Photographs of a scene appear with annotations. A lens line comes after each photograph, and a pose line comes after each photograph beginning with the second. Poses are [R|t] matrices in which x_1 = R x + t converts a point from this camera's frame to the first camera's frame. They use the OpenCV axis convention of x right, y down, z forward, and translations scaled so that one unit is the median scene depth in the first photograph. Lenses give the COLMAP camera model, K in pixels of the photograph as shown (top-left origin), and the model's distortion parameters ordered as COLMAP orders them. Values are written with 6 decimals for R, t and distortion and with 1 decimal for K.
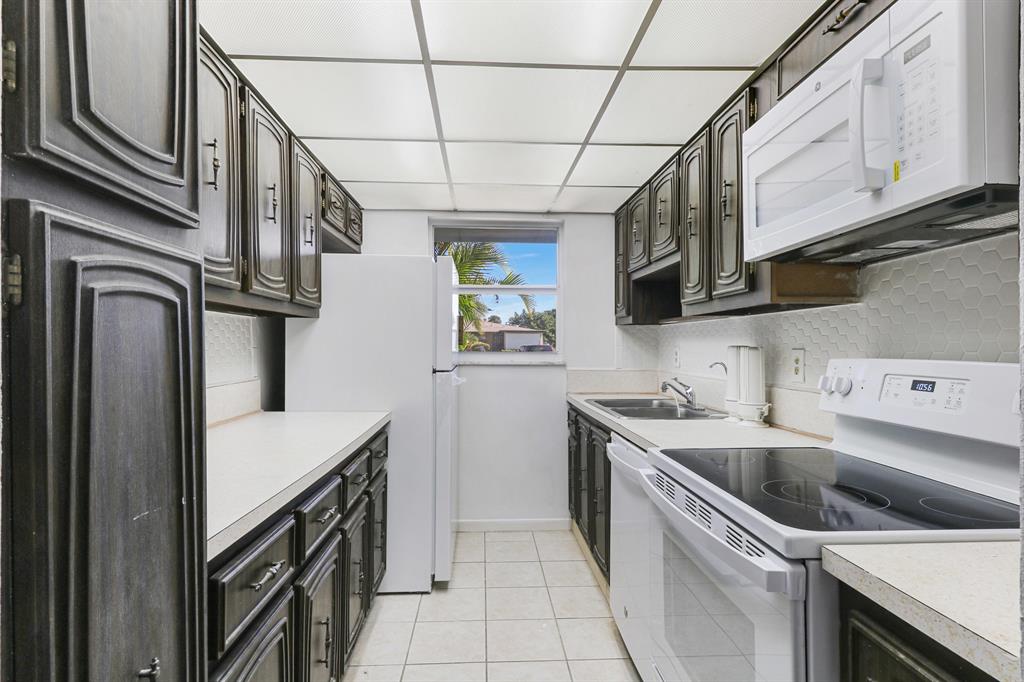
lens RADIAL K [[527.0, 0, 512.0], [0, 527.0, 341.0], [0, 0, 1]] dist [0.013898, -0.000612]
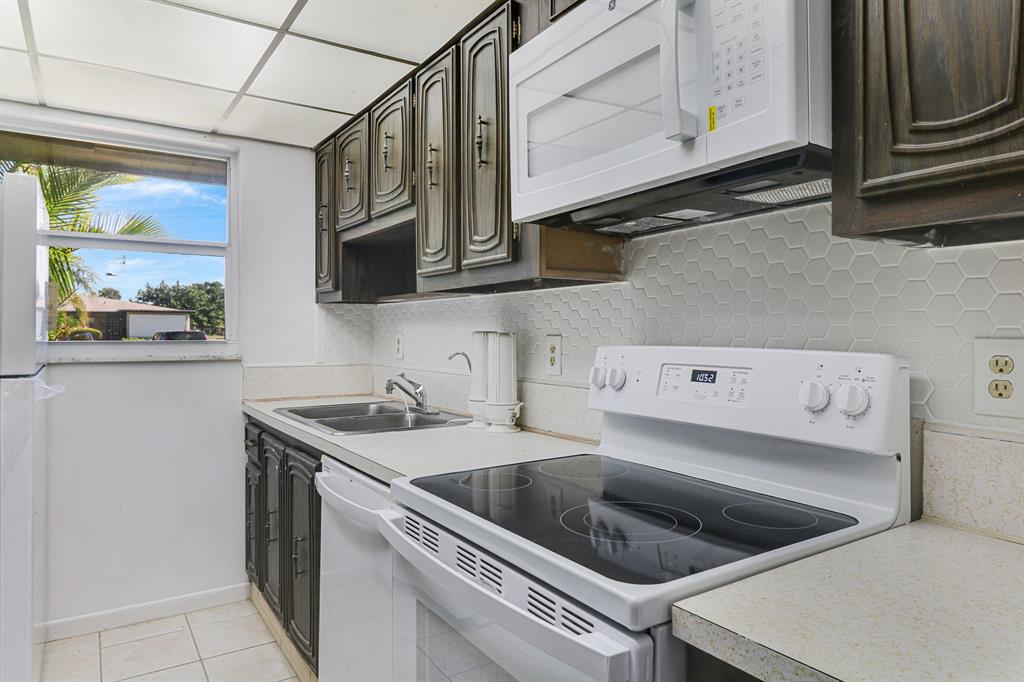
lens RADIAL K [[649.6, 0, 525.6], [0, 649.6, 328.0], [0, 0, 1]] dist [0.003254, -0.004098]
pose [[0.859814, 0.003239, 0.510596, -0.019826], [-0.004521, 0.999989, 0.001269, 0.002724], [-0.510587, -0.003399, 0.859820, 0.145051]]
